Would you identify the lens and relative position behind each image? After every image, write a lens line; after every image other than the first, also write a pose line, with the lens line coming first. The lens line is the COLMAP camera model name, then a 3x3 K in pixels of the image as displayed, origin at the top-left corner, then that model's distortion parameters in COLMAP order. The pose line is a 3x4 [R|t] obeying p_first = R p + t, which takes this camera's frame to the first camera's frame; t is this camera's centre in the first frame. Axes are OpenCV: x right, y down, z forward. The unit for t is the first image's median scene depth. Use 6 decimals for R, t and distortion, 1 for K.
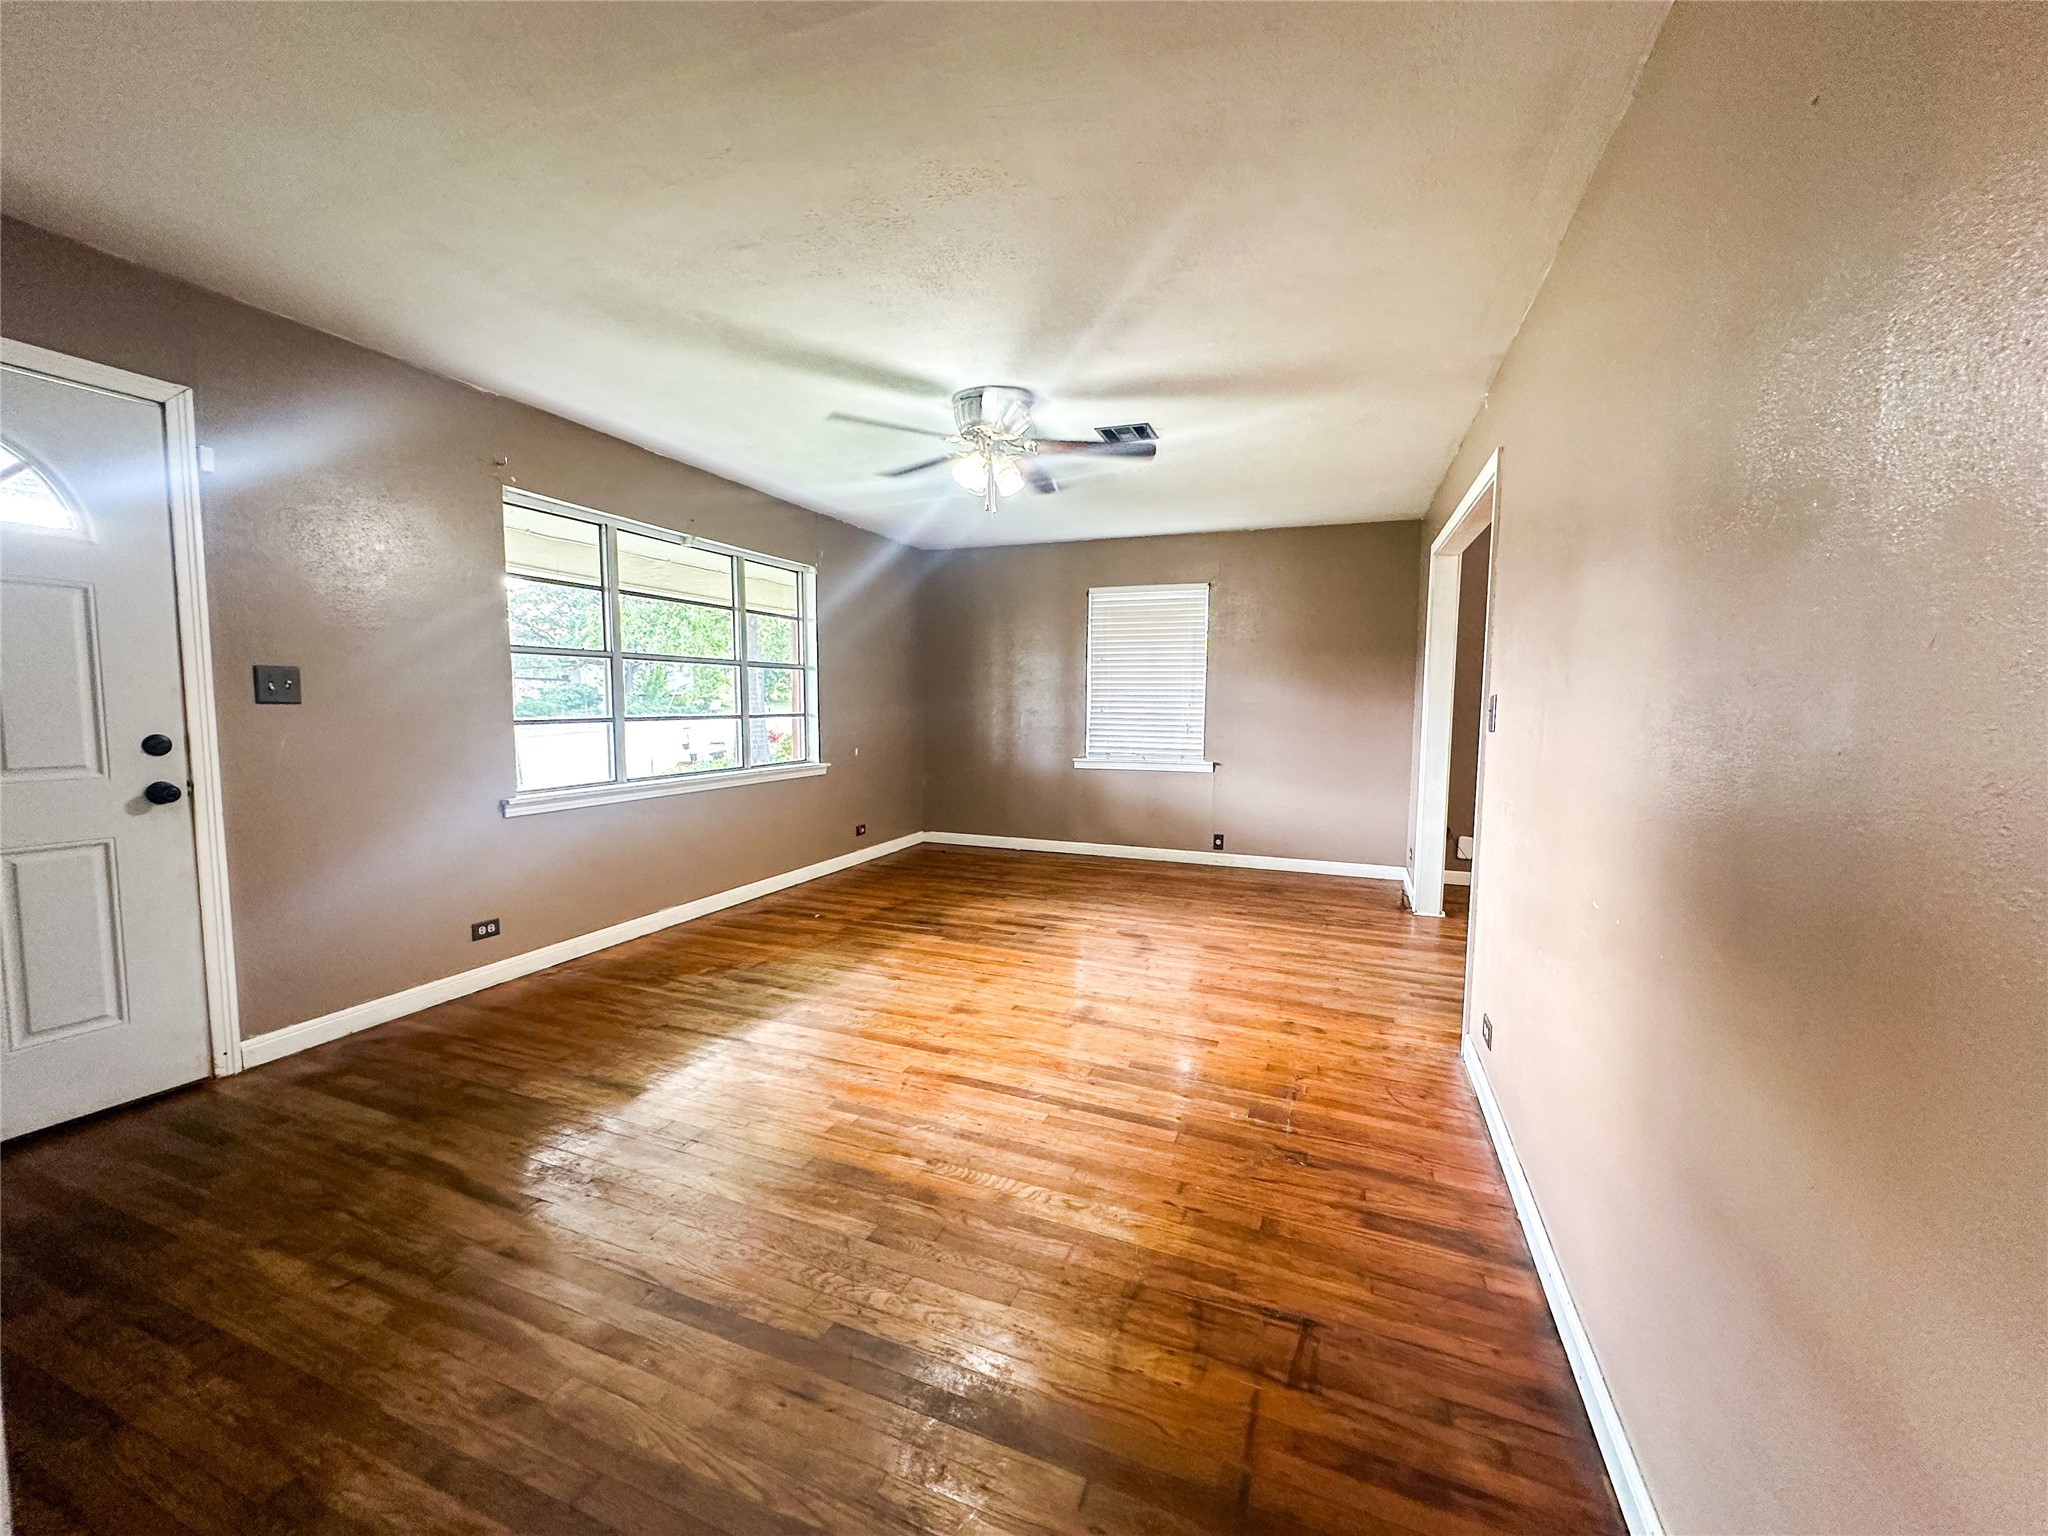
lens RADIAL K [[820.3, 0, 1024.0], [0, 820.3, 768.0], [0, 0, 1]] dist [0.000015, 0.000469]
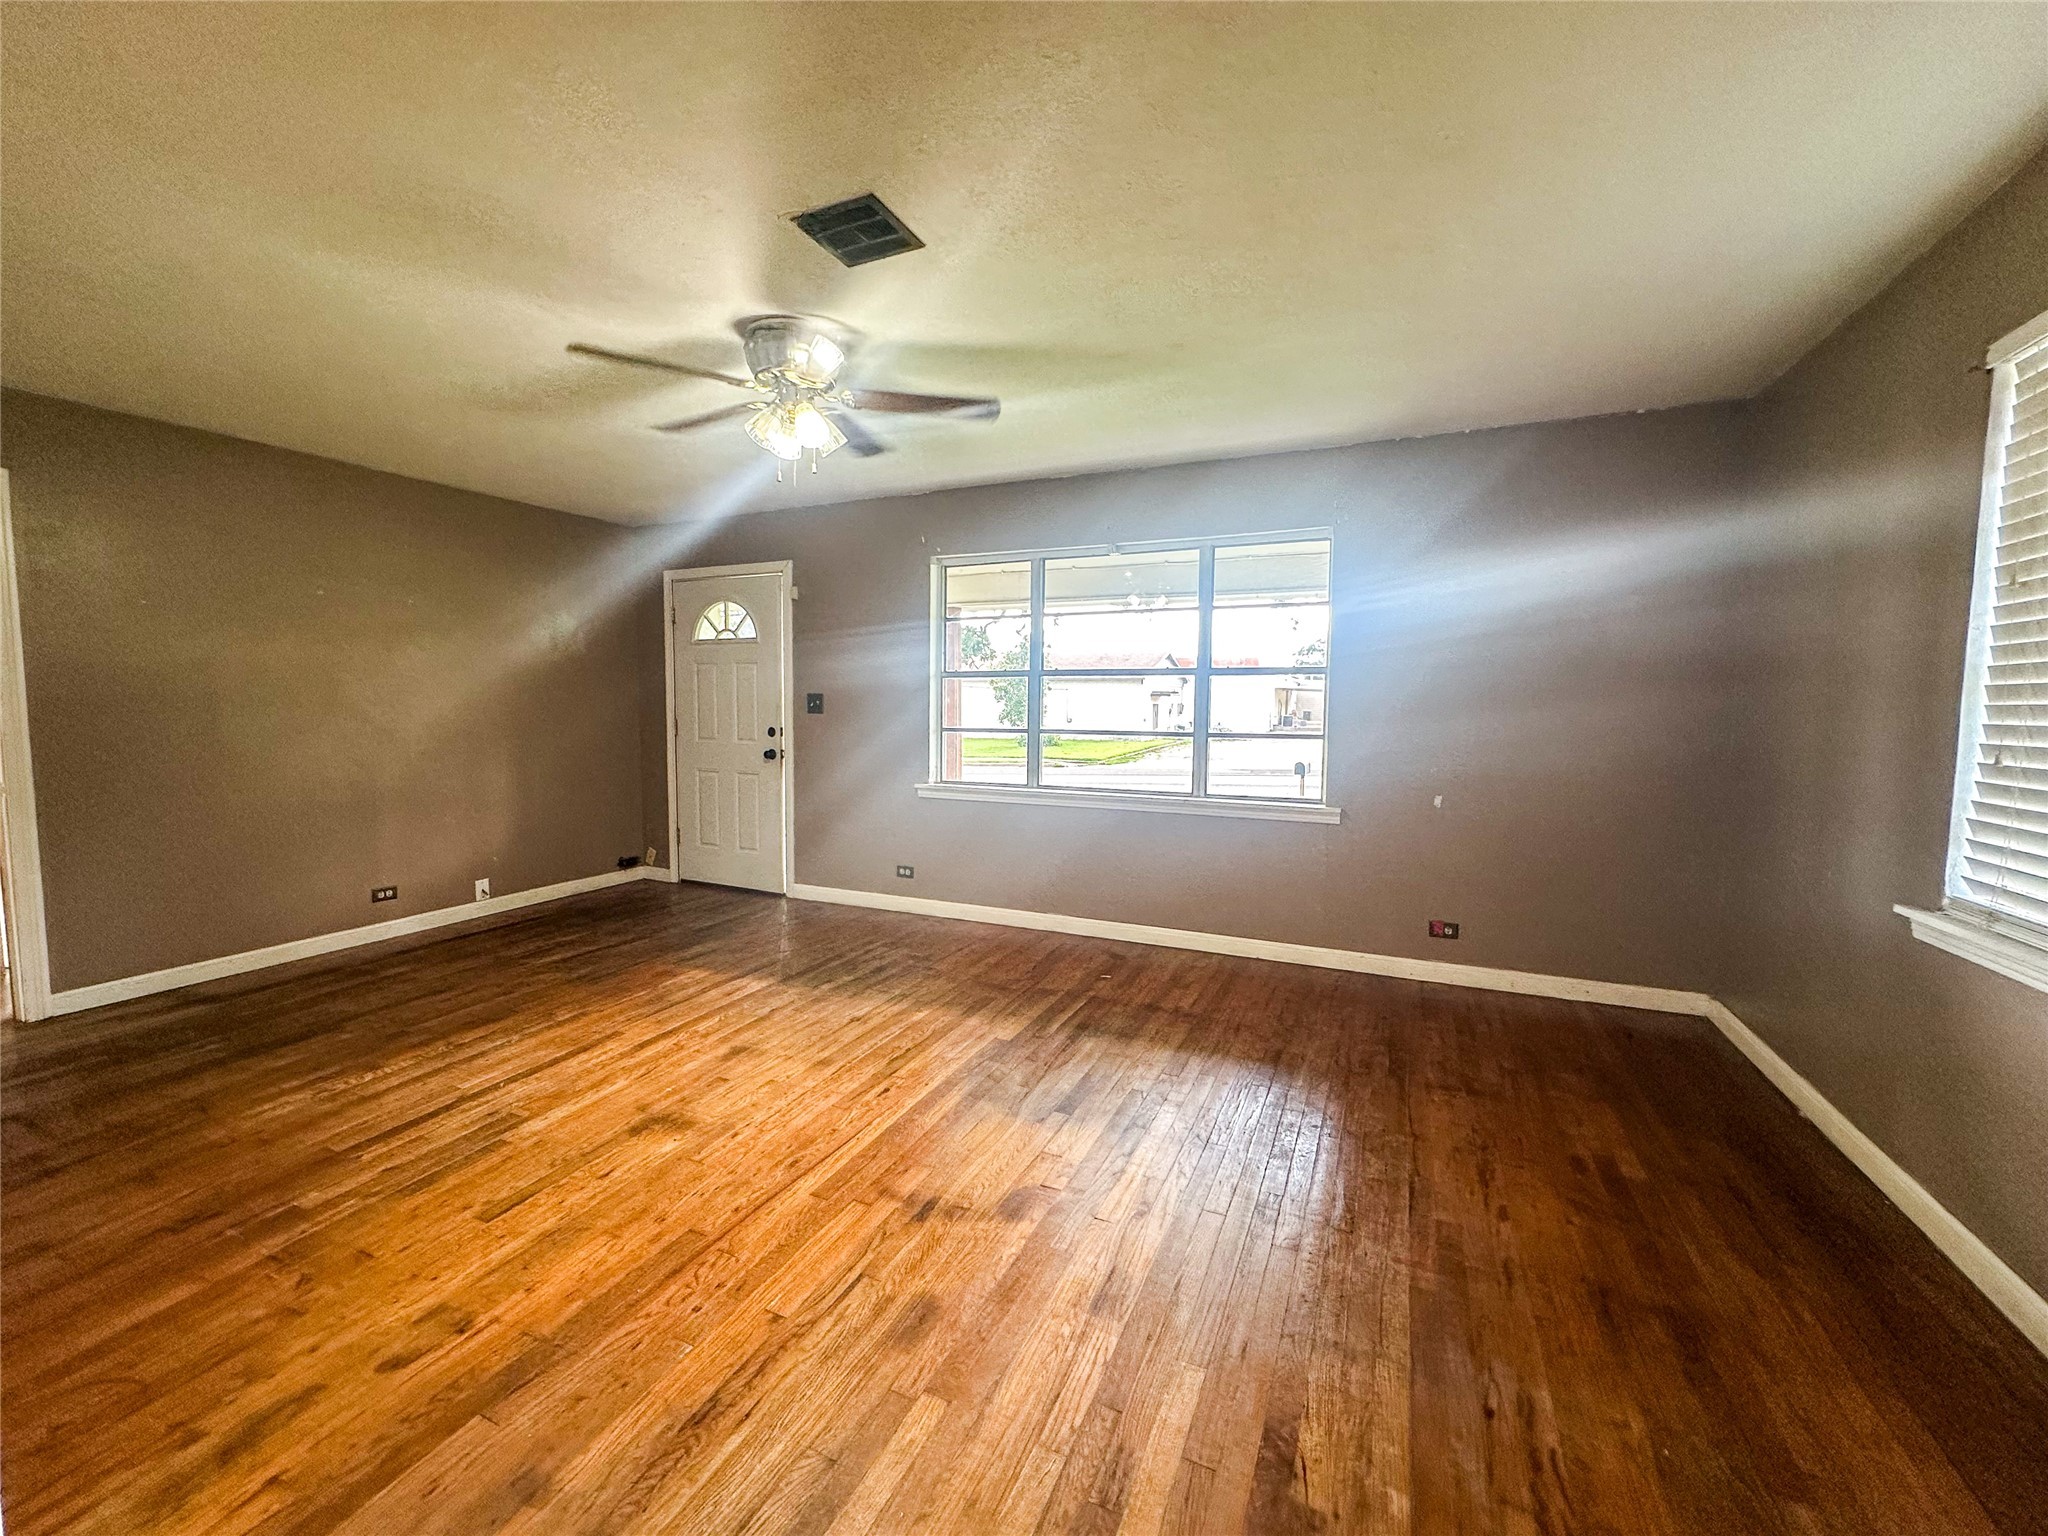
lens RADIAL K [[820.3, 0, 1024.0], [0, 820.3, 768.0], [0, 0, 1]] dist [0.000015, 0.000469]
pose [[-0.060049, 0.068330, -0.995854, 0.749640], [-0.091654, 0.993062, 0.073665, -0.108399], [0.993979, 0.095698, -0.053370, 1.264879]]
